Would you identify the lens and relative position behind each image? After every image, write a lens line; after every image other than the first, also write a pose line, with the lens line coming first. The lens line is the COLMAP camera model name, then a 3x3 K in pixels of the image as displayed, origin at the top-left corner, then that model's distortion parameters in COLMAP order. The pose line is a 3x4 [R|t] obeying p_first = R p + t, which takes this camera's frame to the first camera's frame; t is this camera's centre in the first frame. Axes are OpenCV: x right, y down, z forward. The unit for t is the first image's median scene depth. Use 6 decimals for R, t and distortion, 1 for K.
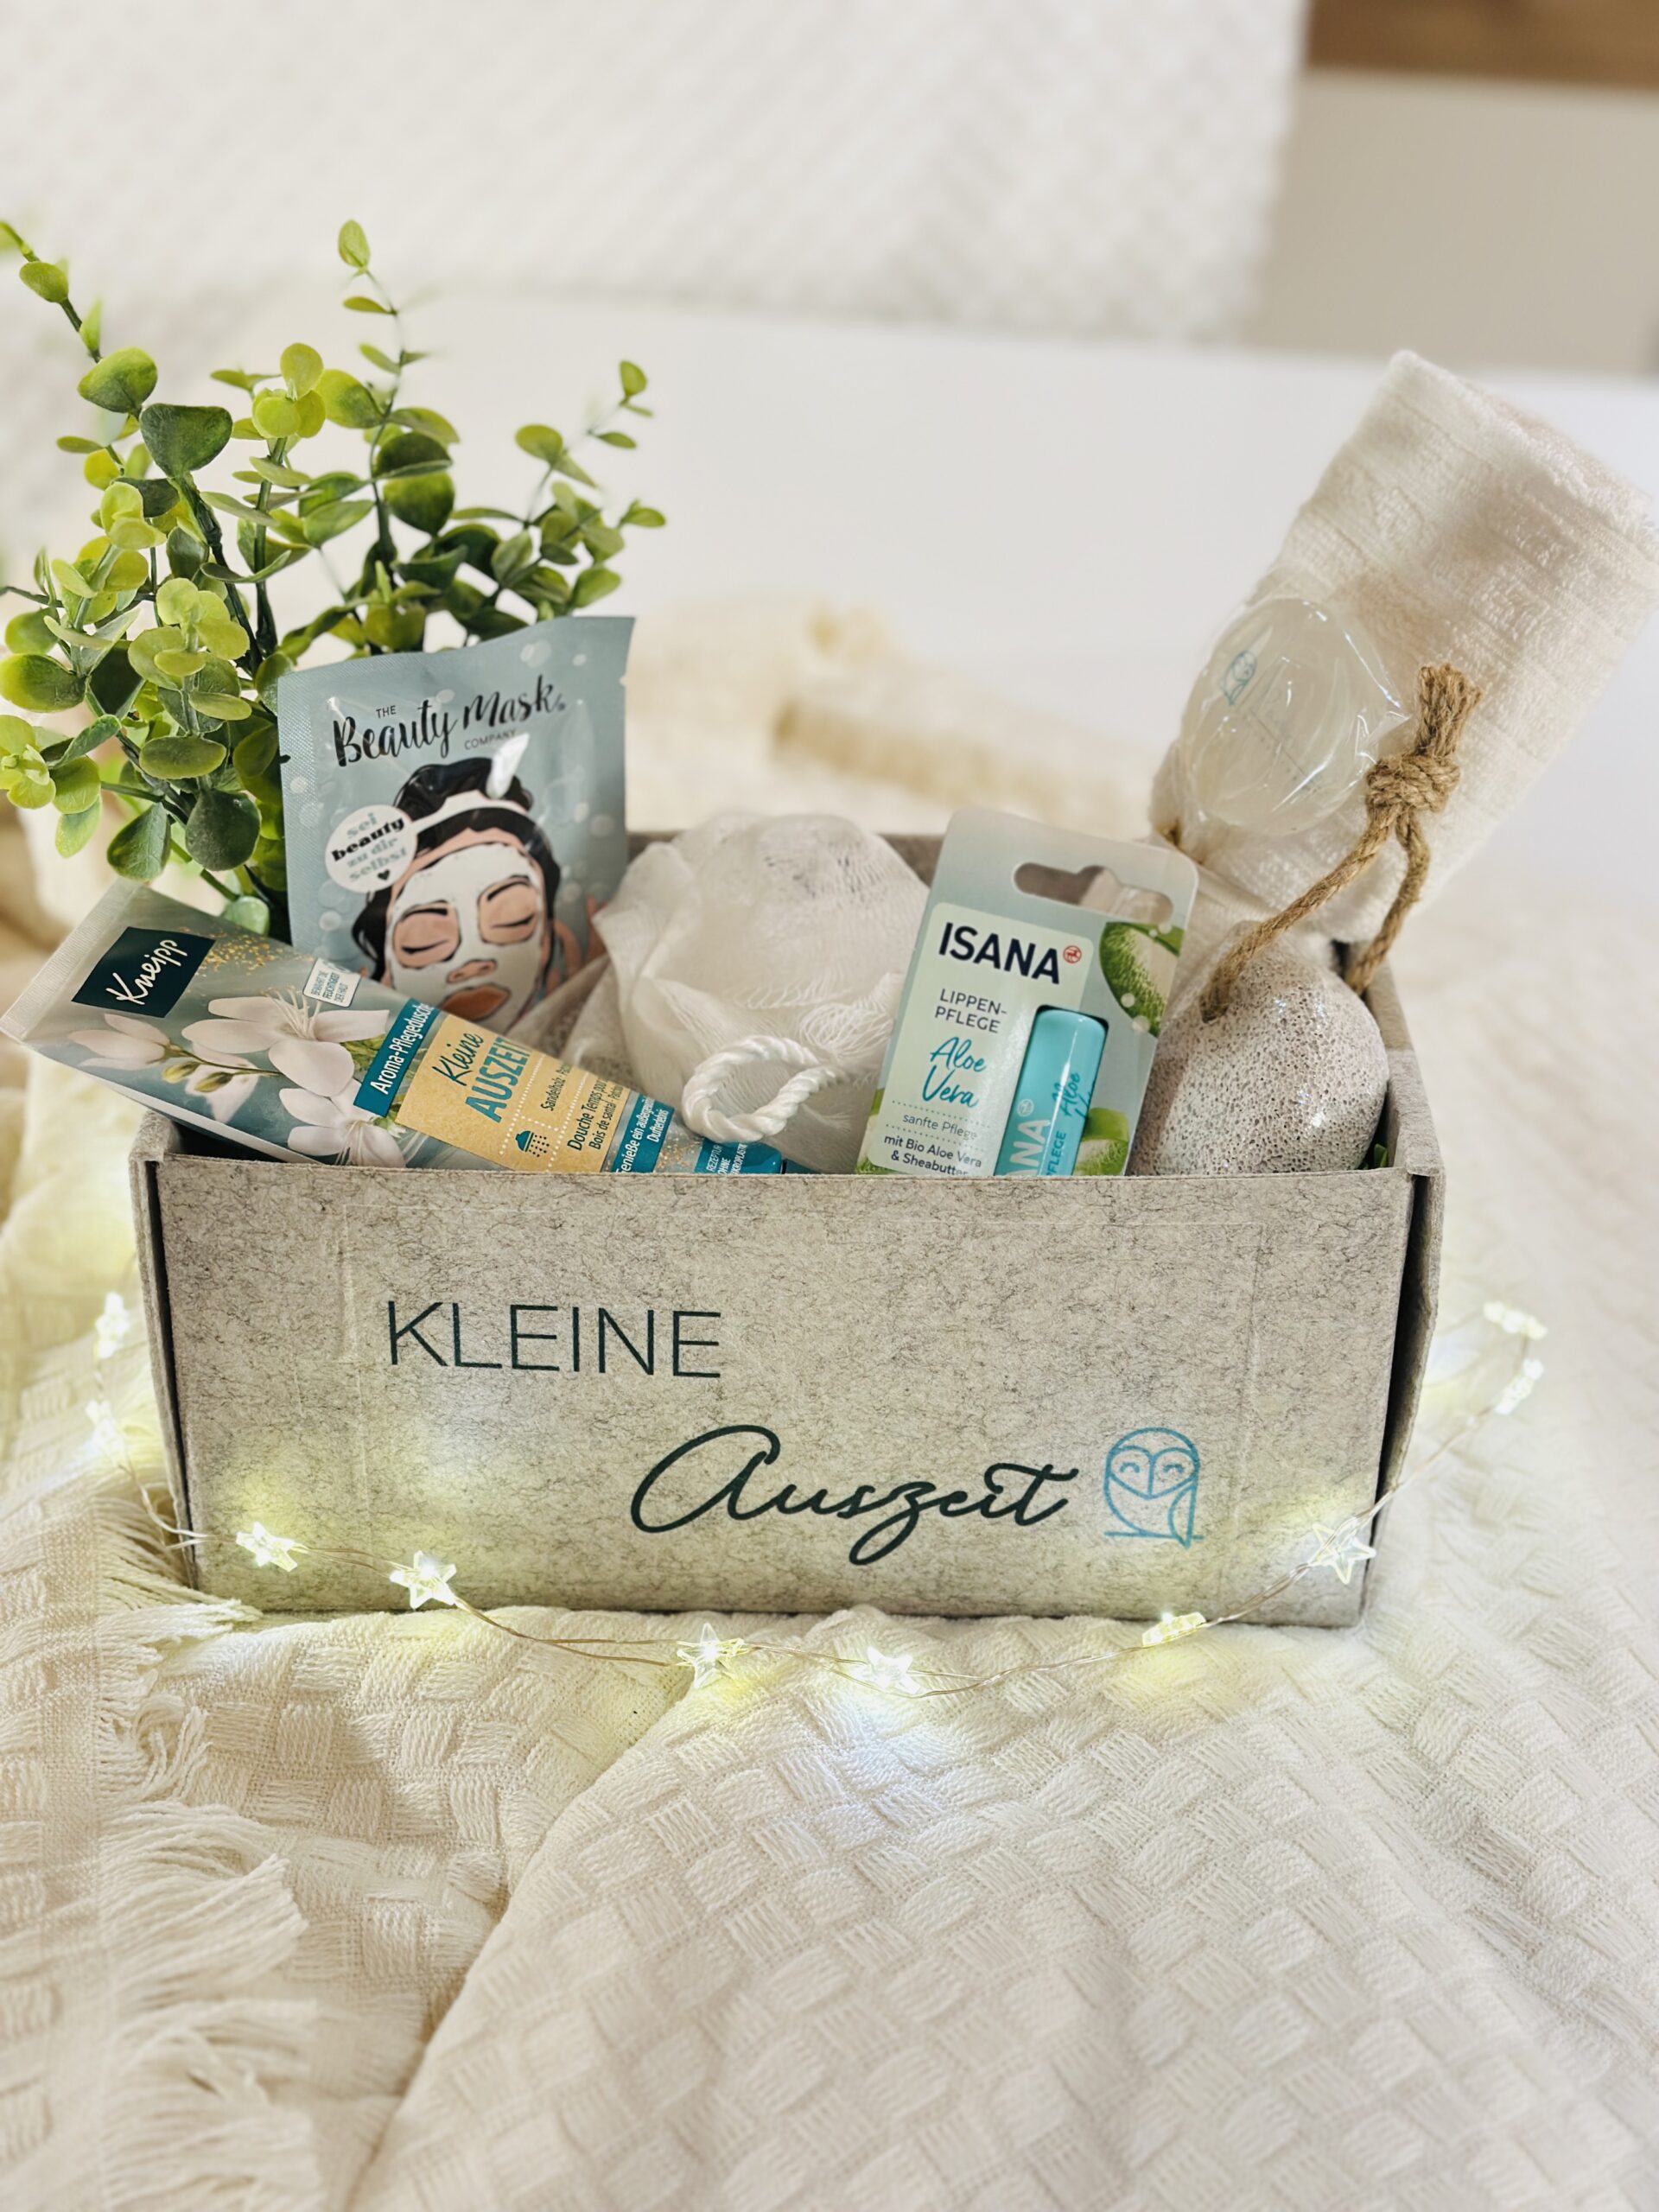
lens RADIAL K [[3095.7, 0, 819.2], [0, 3095.7, 1099.0], [0, 0, 1]] dist [0.152805, -0.160612]
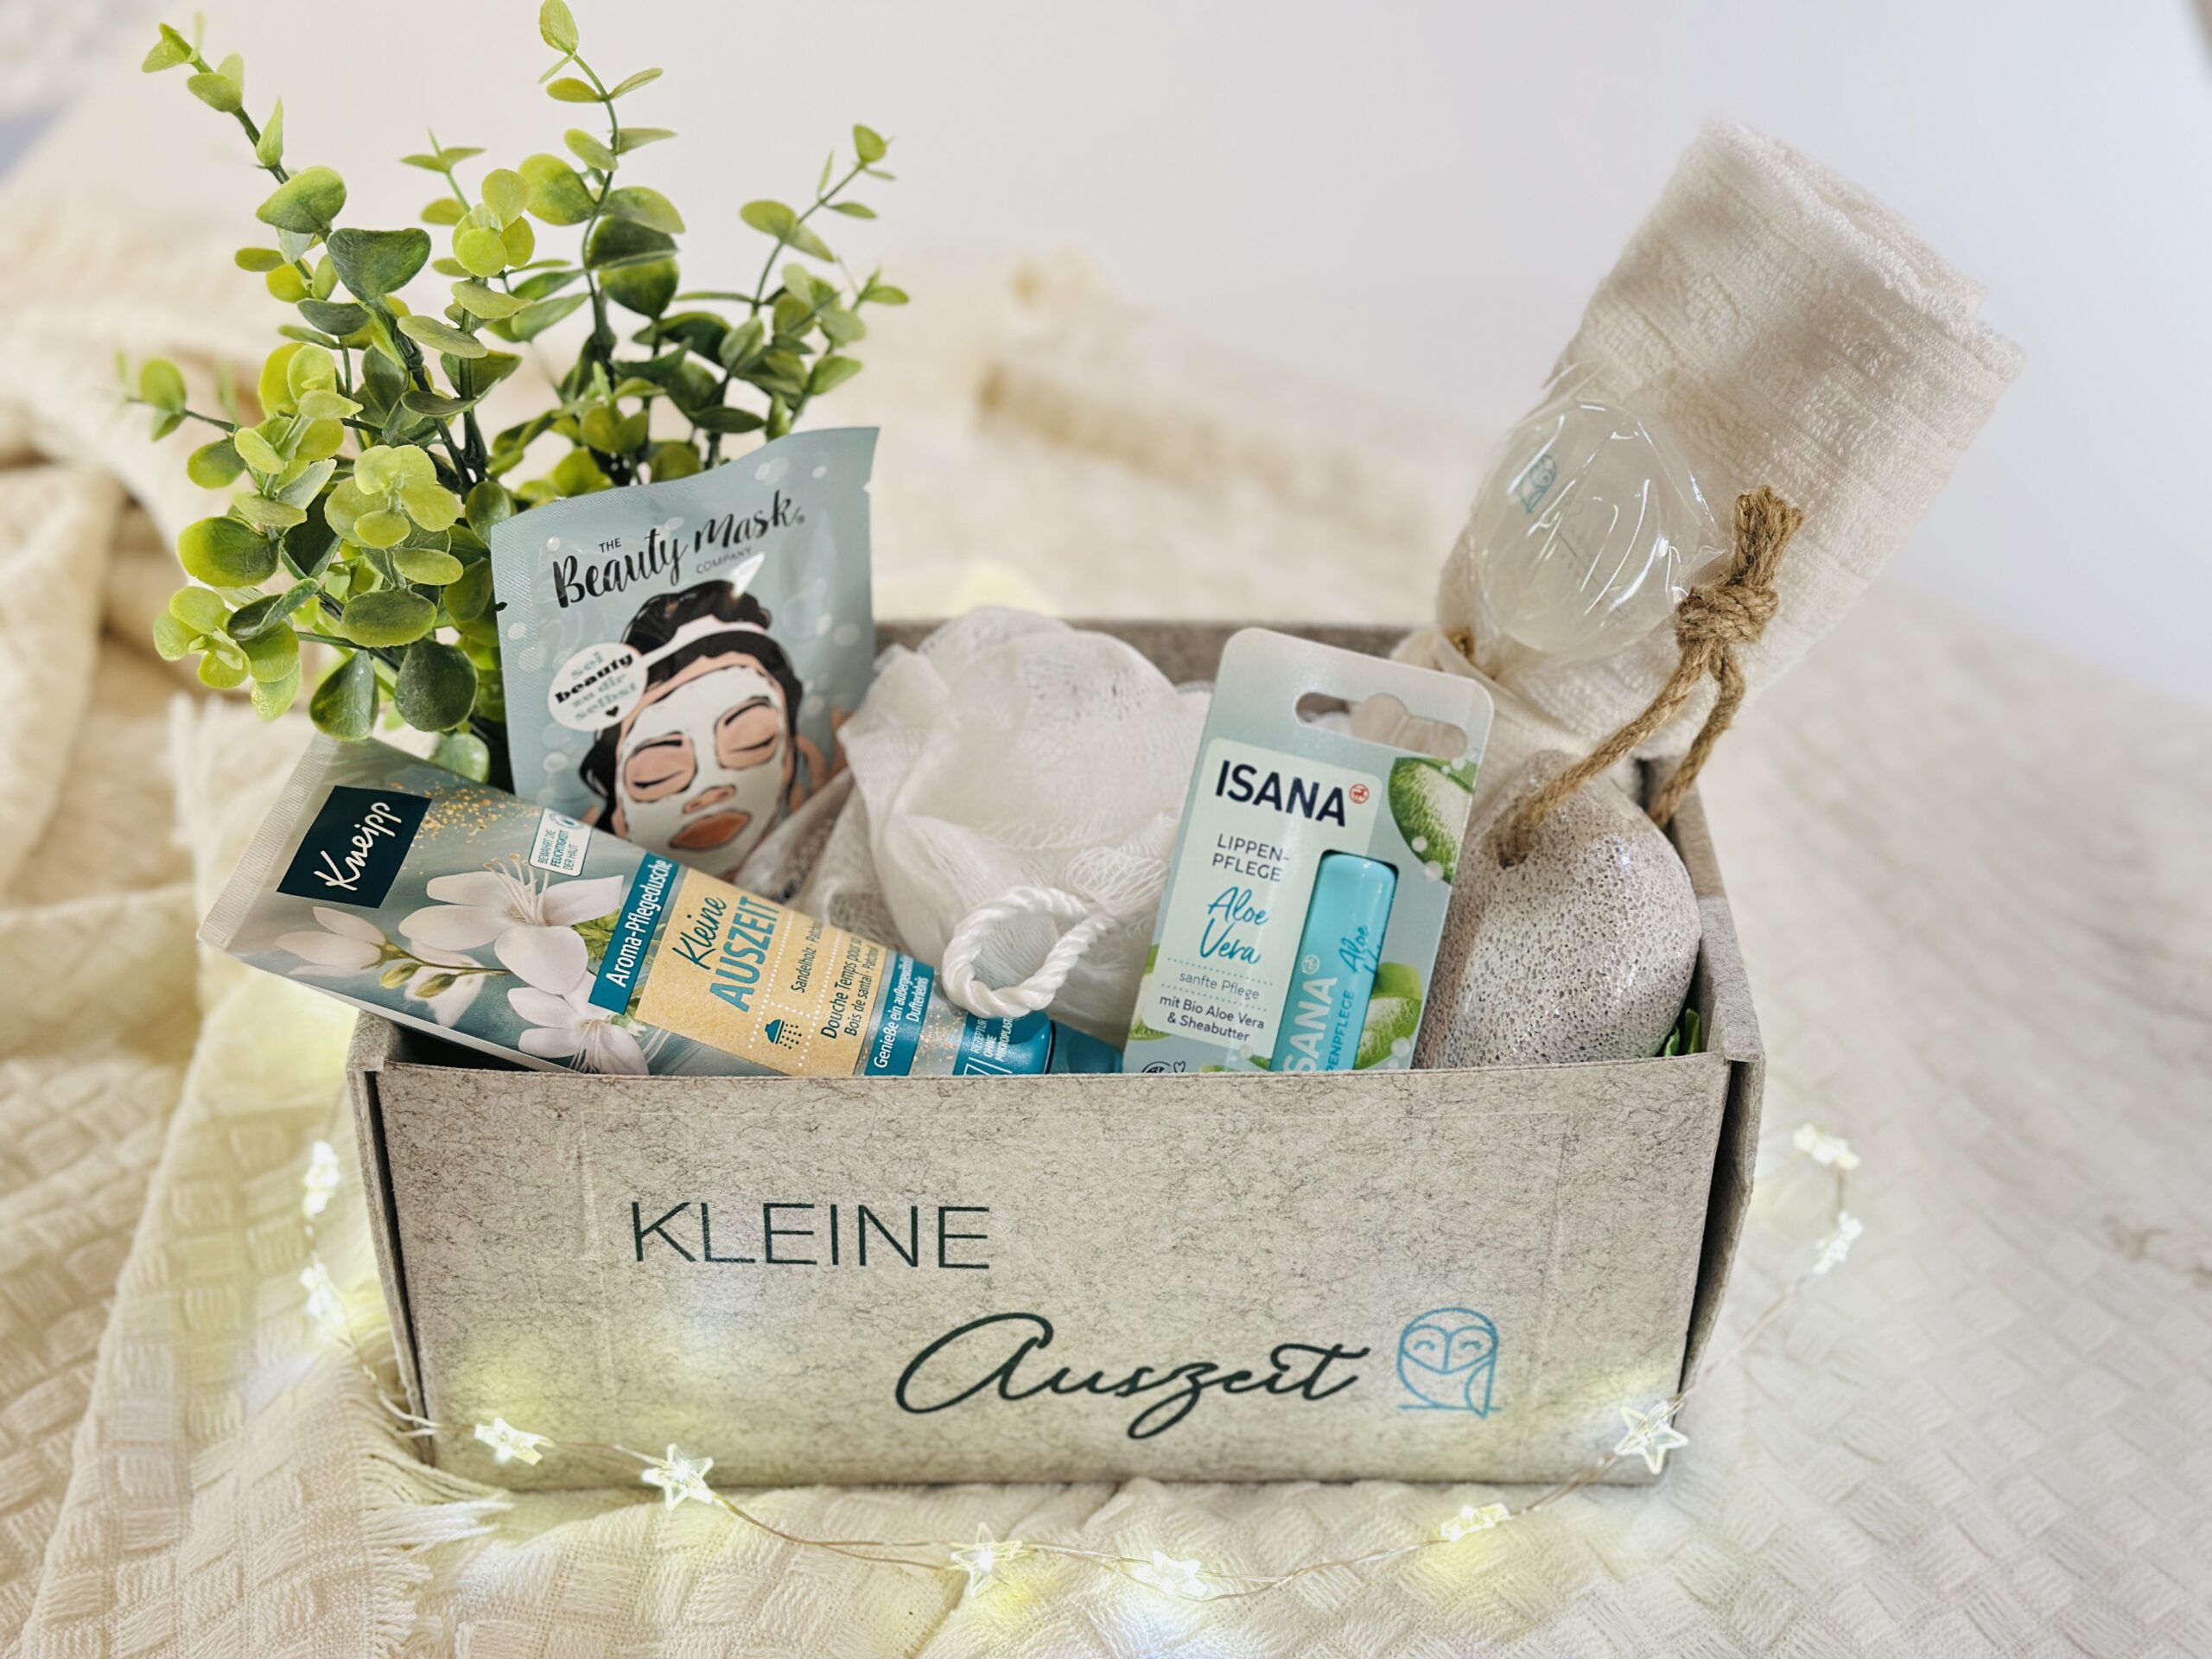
lens RADIAL K [[3095.7, 0, 1099.0], [0, 3095.7, 833.8], [0, 0, 1]] dist [0.152805, -0.160612]
pose [[0.999708, -0.015284, 0.018731, -0.014004], [0.013174, 0.994058, 0.108054, -0.138401], [-0.020271, -0.107775, 0.993969, 0.079125]]
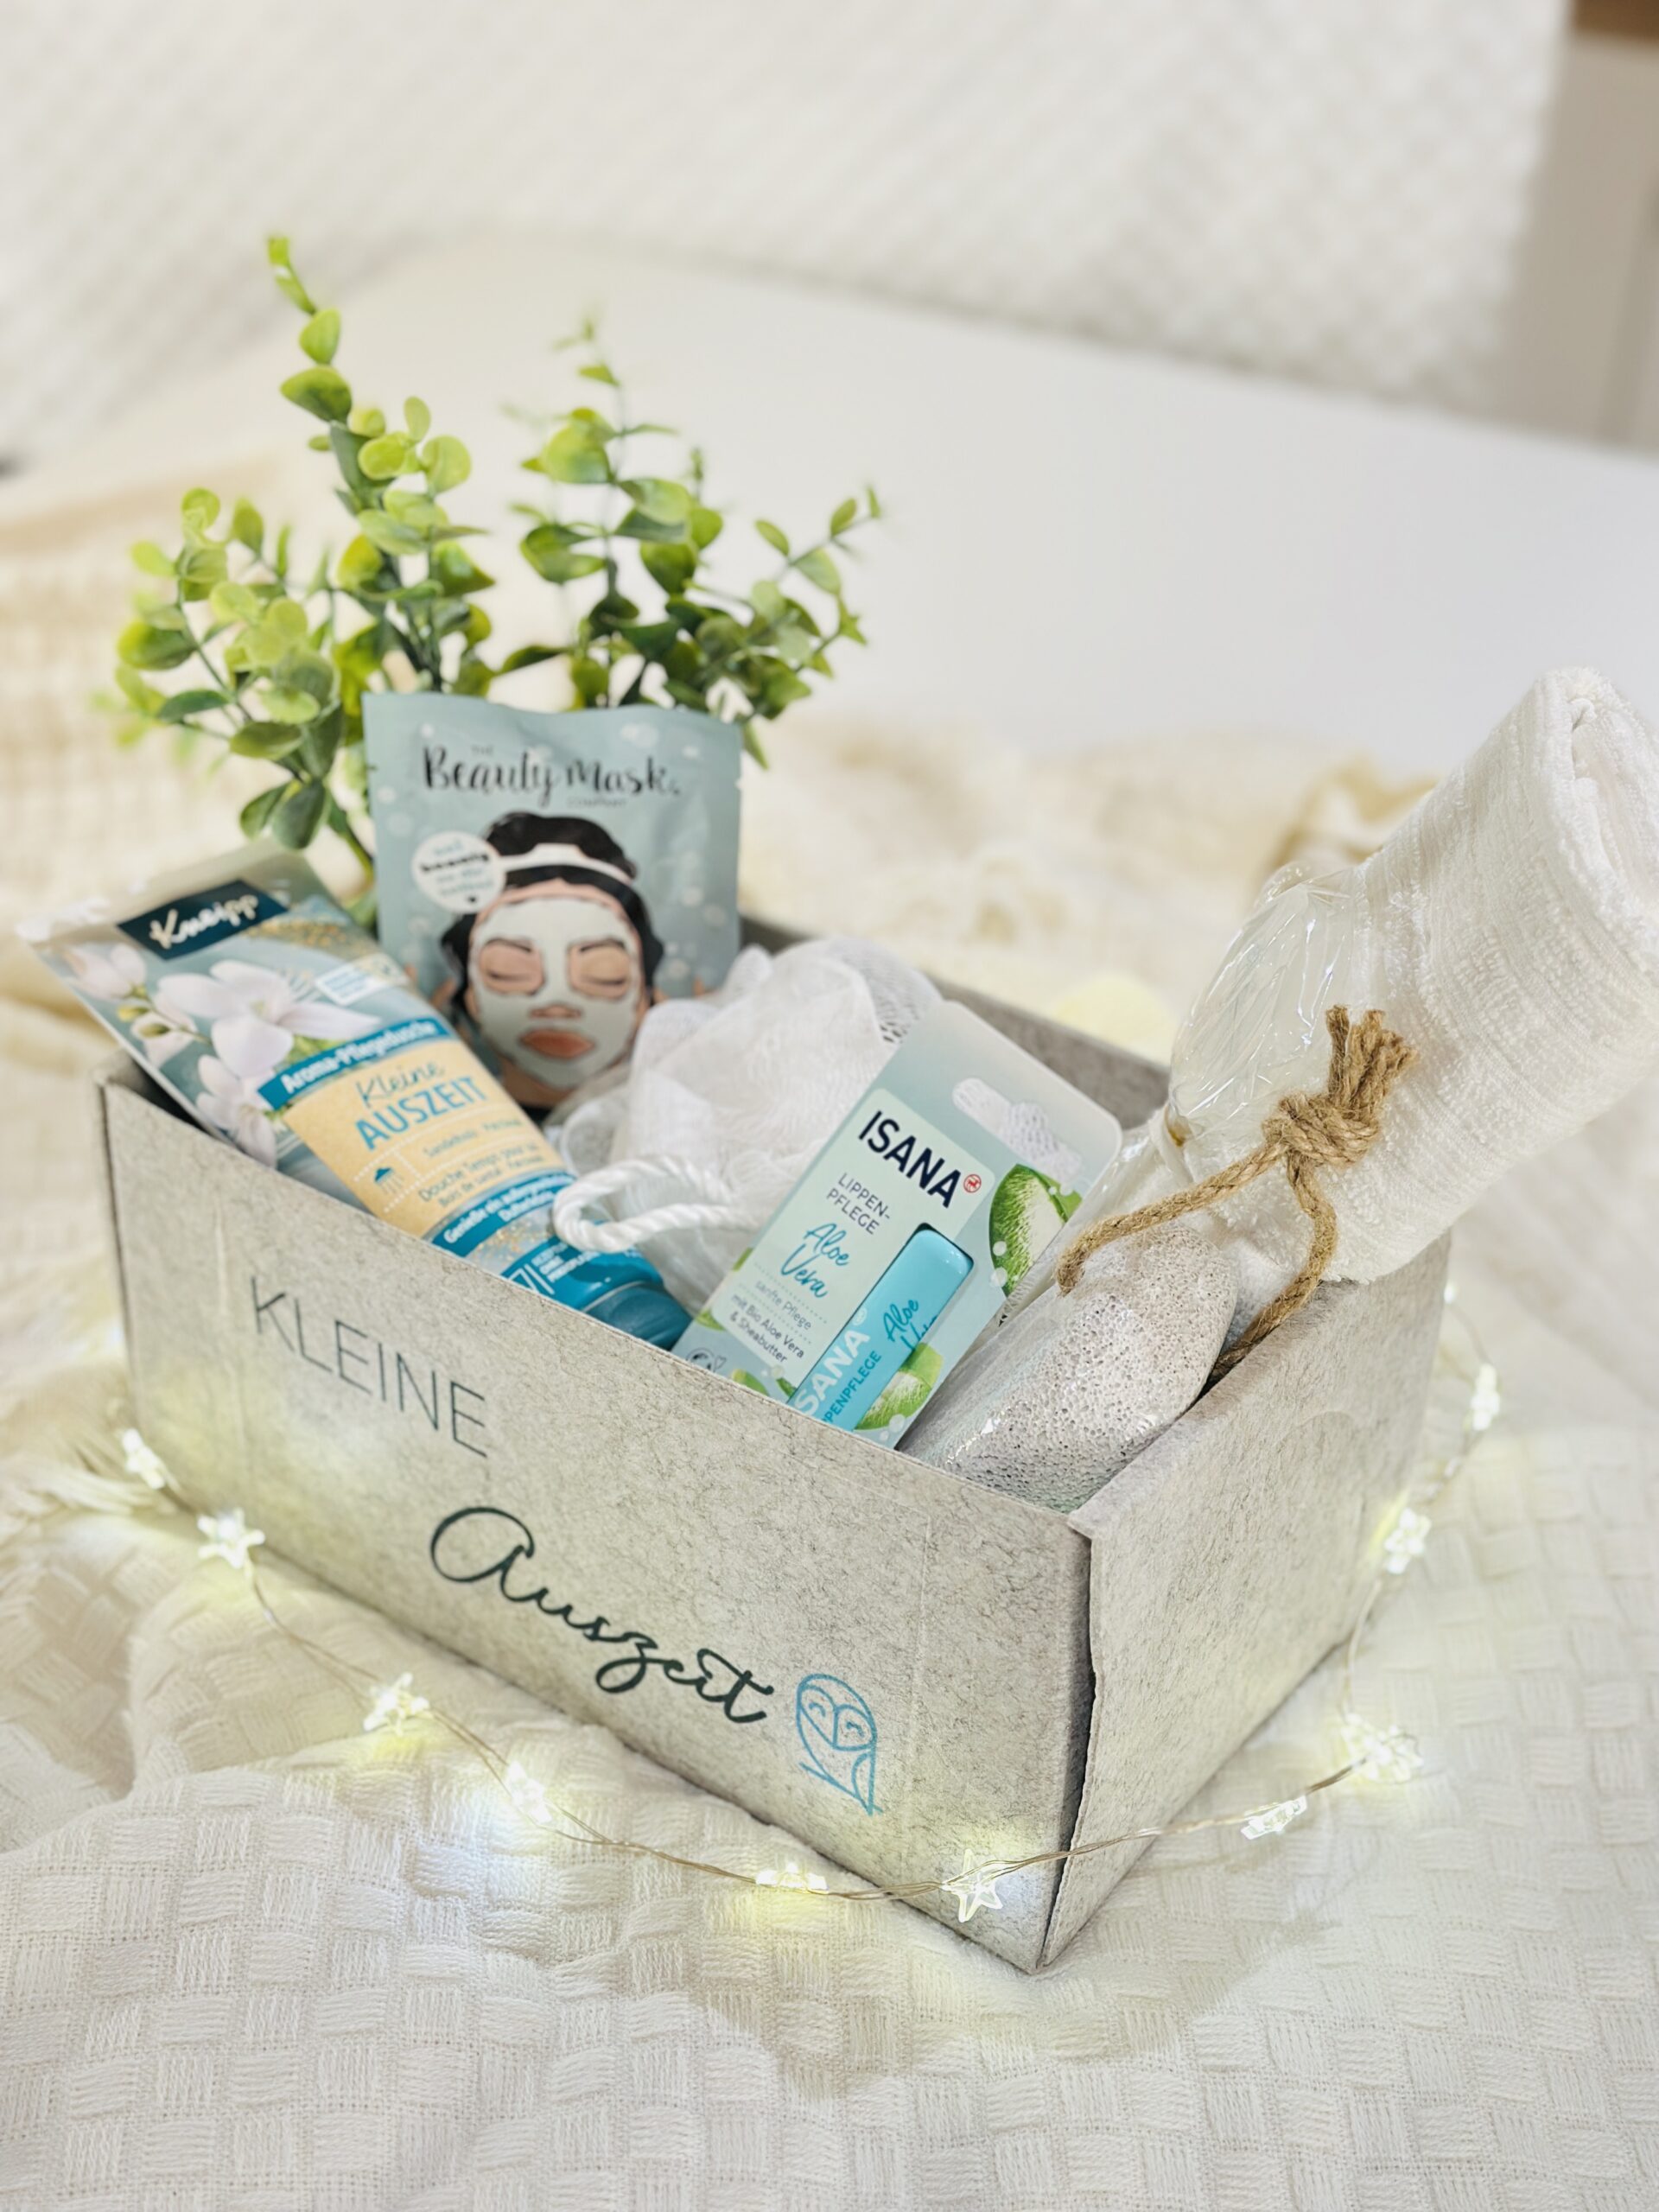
lens RADIAL K [[3056.0, 0, 829.5], [0, 3056.0, 1106.0], [0, 0, 1]] dist [0.149281, 0.025019]
pose [[0.817345, 0.316026, -0.481742, 0.497816], [-0.306667, 0.946486, 0.100596, -0.152437], [0.487753, 0.065513, 0.870520, 0.165079]]
